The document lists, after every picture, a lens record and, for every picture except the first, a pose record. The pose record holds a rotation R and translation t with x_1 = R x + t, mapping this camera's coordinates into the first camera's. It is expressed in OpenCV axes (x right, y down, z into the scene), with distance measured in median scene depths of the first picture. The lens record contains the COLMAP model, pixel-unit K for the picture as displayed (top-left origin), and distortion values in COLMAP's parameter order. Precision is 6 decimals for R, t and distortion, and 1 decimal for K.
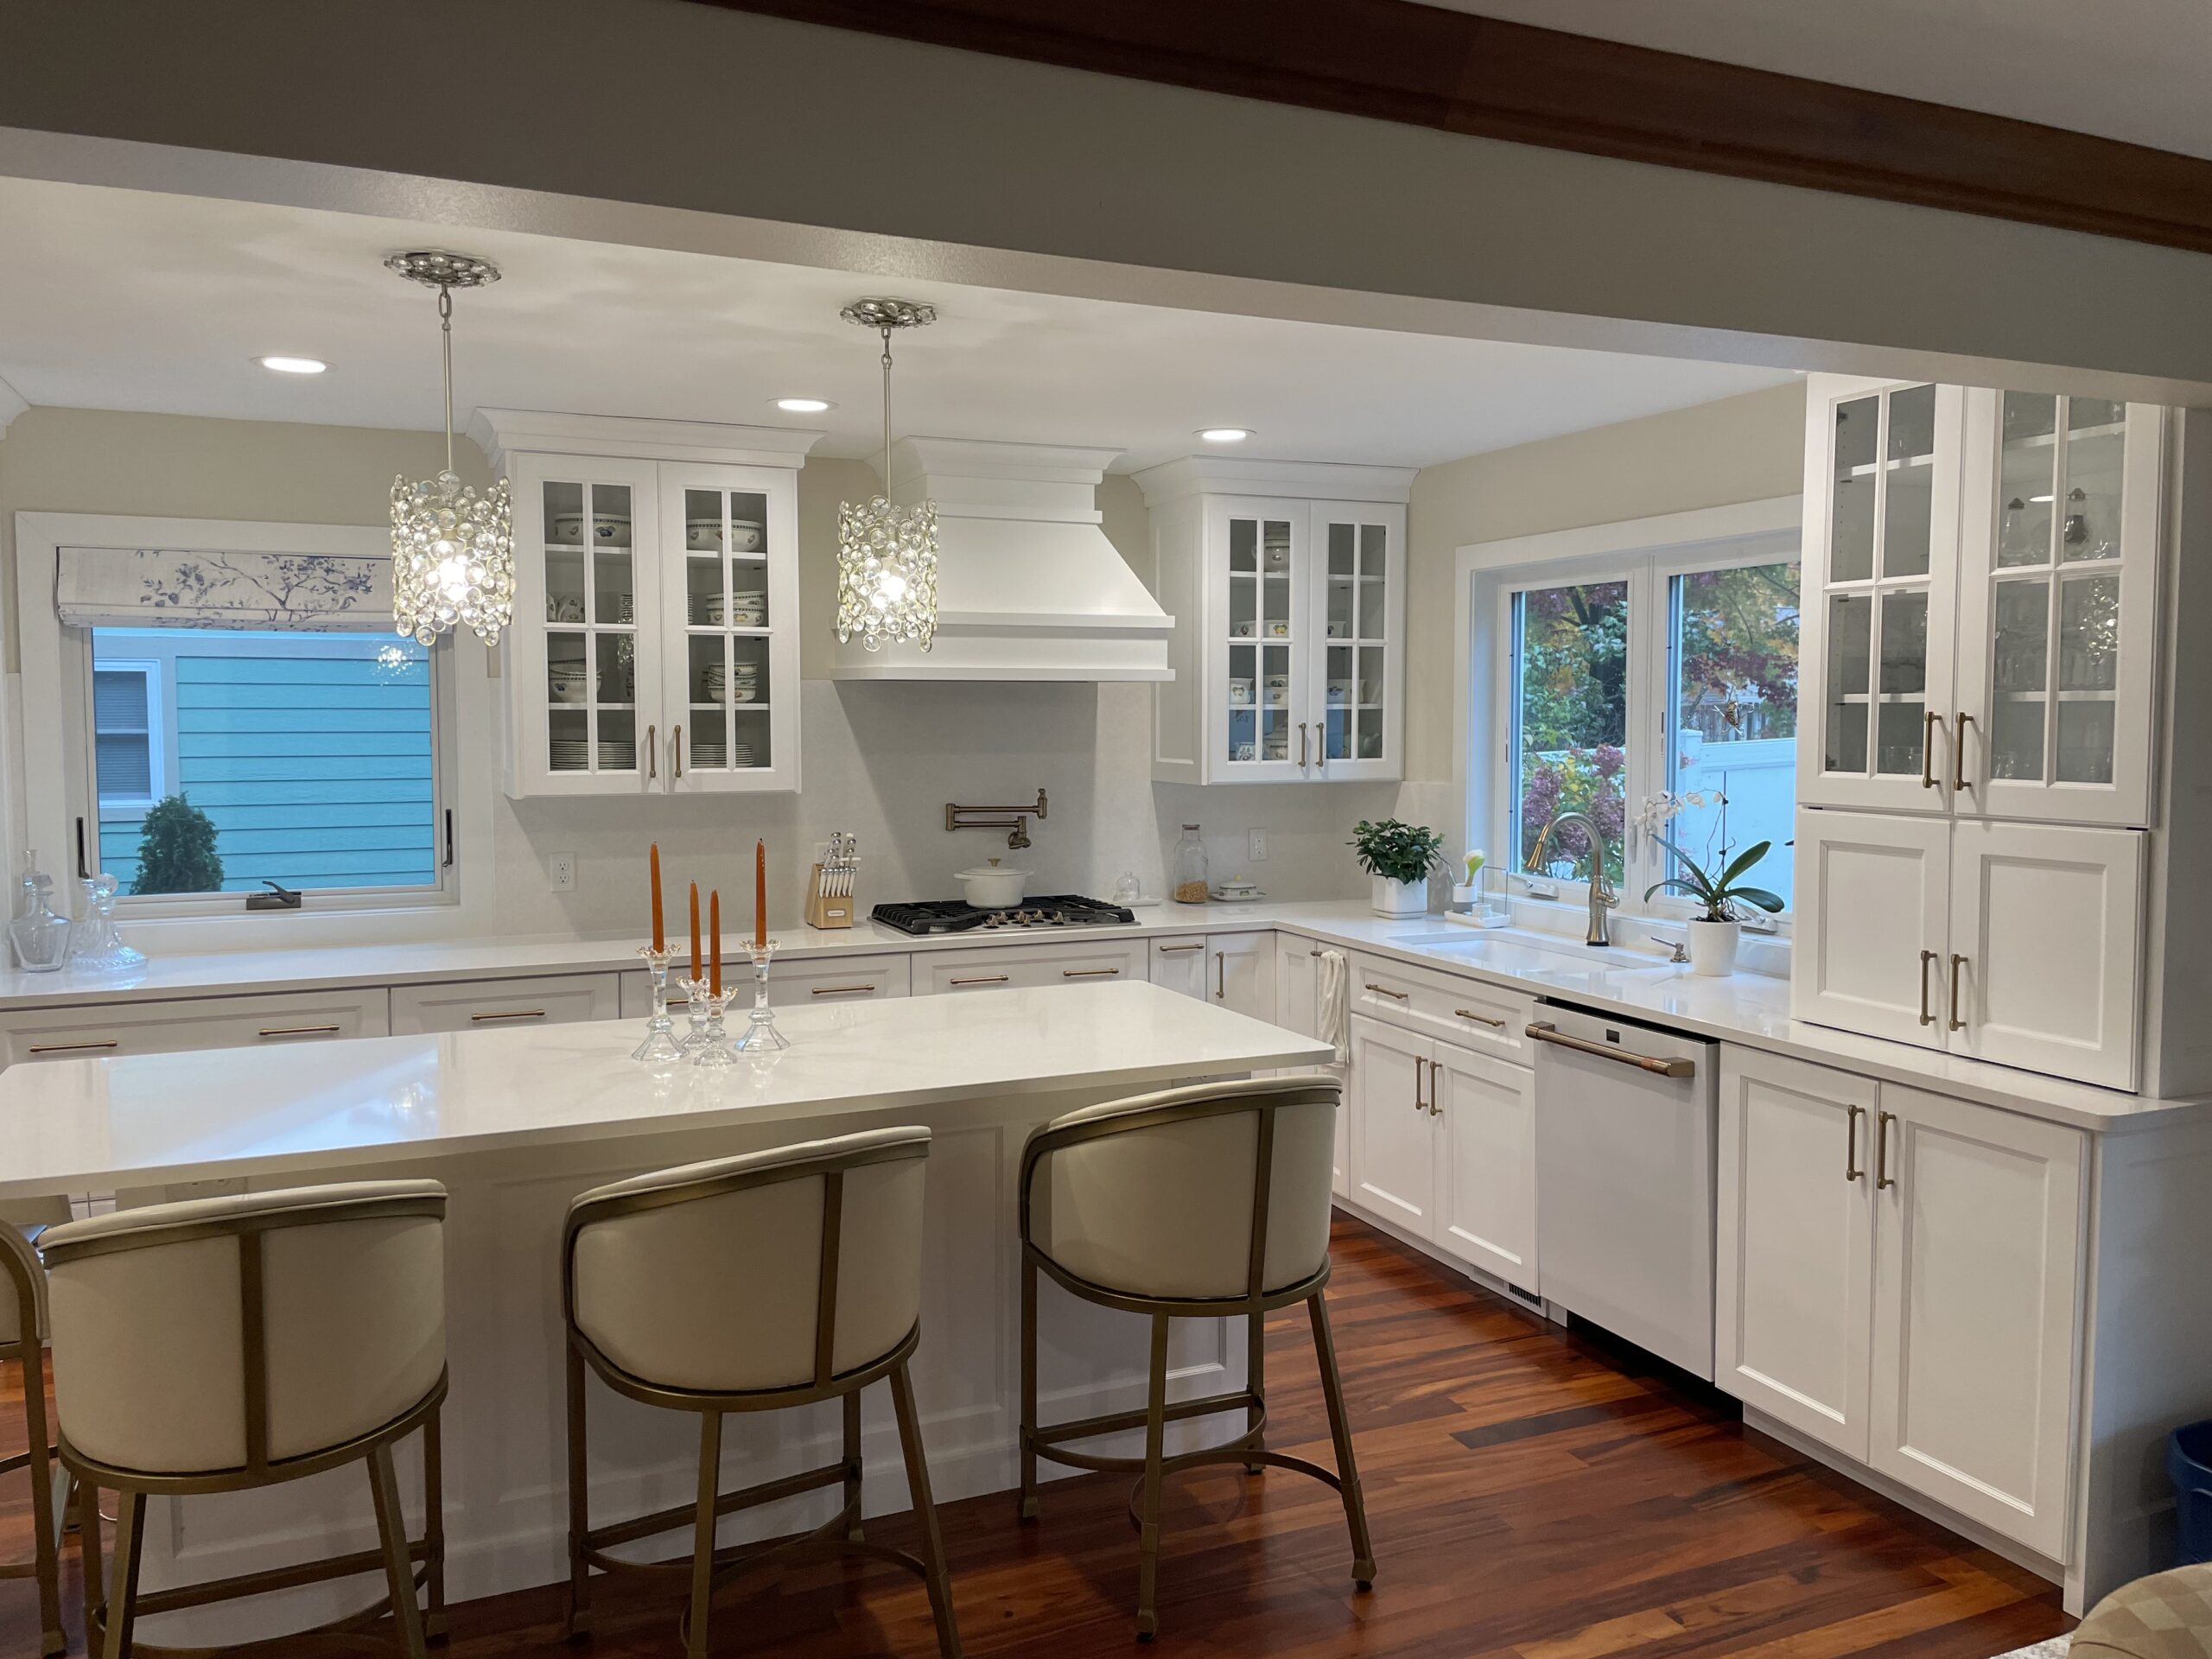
lens RADIAL K [[1696.8, 0, 1115.2], [0, 1696.8, 827.9], [0, 0, 1]] dist [0.012369, 0.000828]
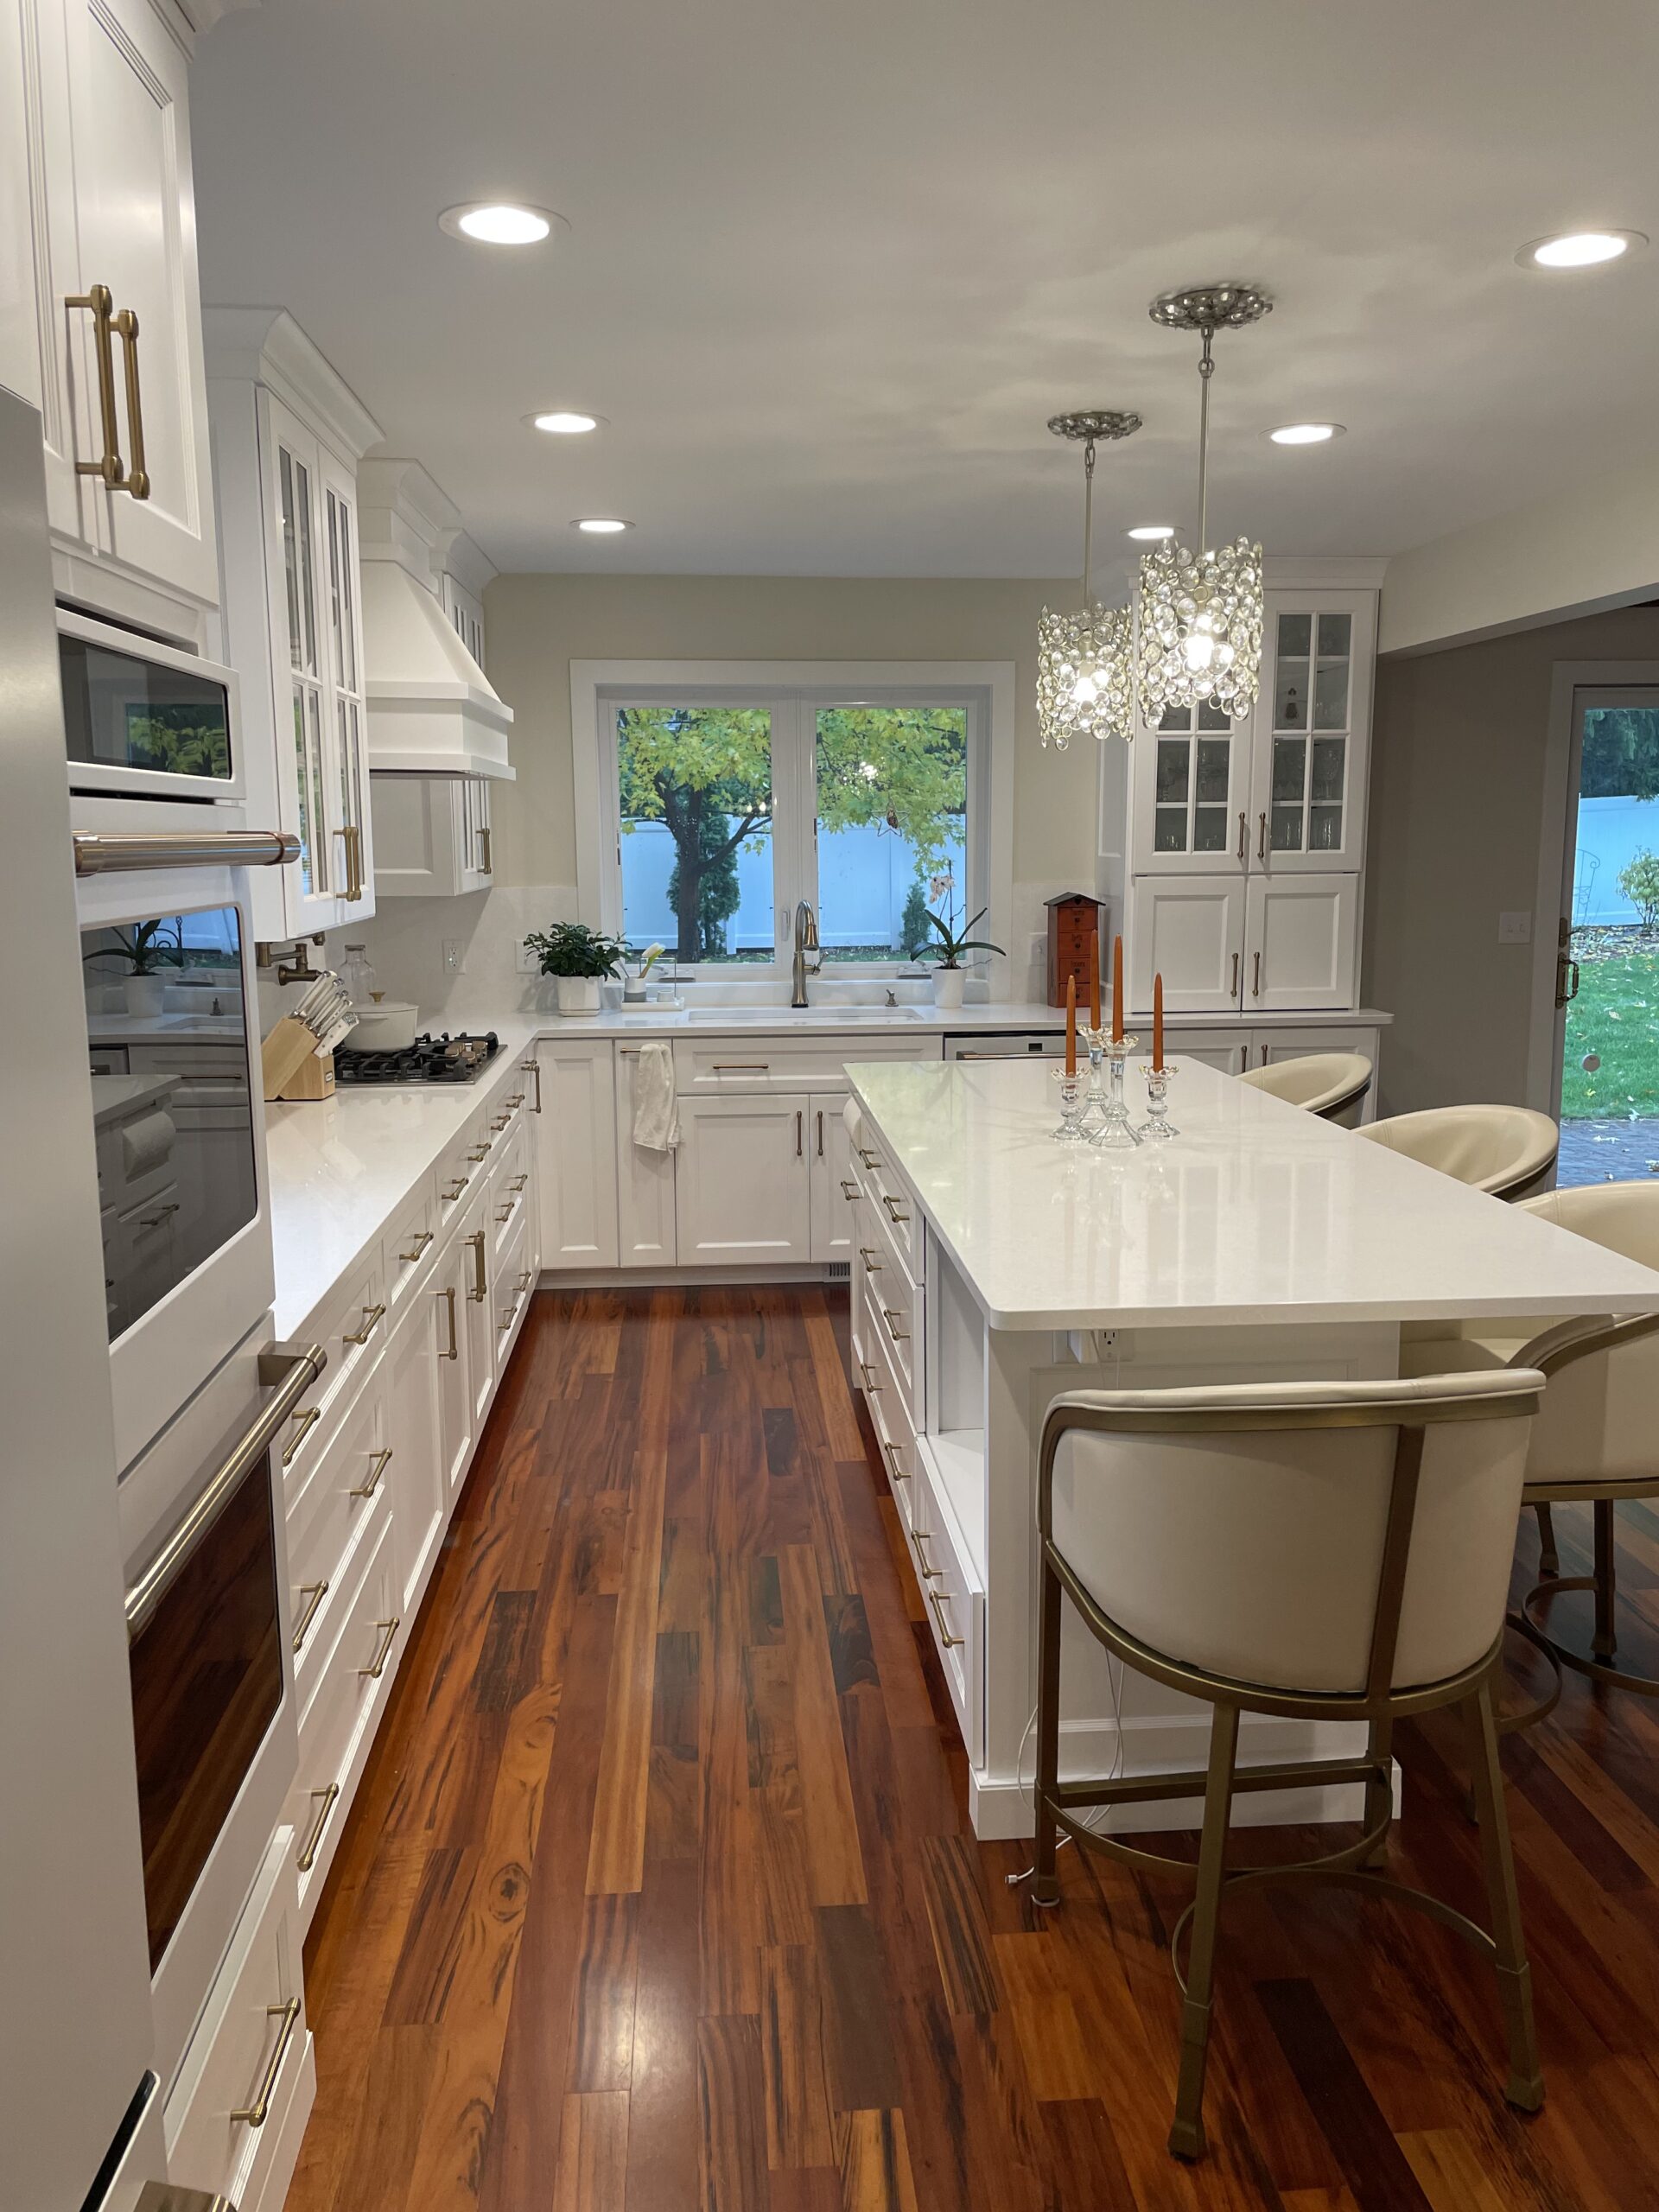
lens RADIAL K [[1696.8, 0, 834.8], [0, 1696.8, 1104.4], [0, 0, 1]] dist [0.012369, 0.000828]
pose [[0.338301, -0.149487, 0.929089, -1.320692], [0.074031, 0.988470, 0.132085, -0.034516], [-0.938122, 0.024097, 0.345467, 0.814282]]
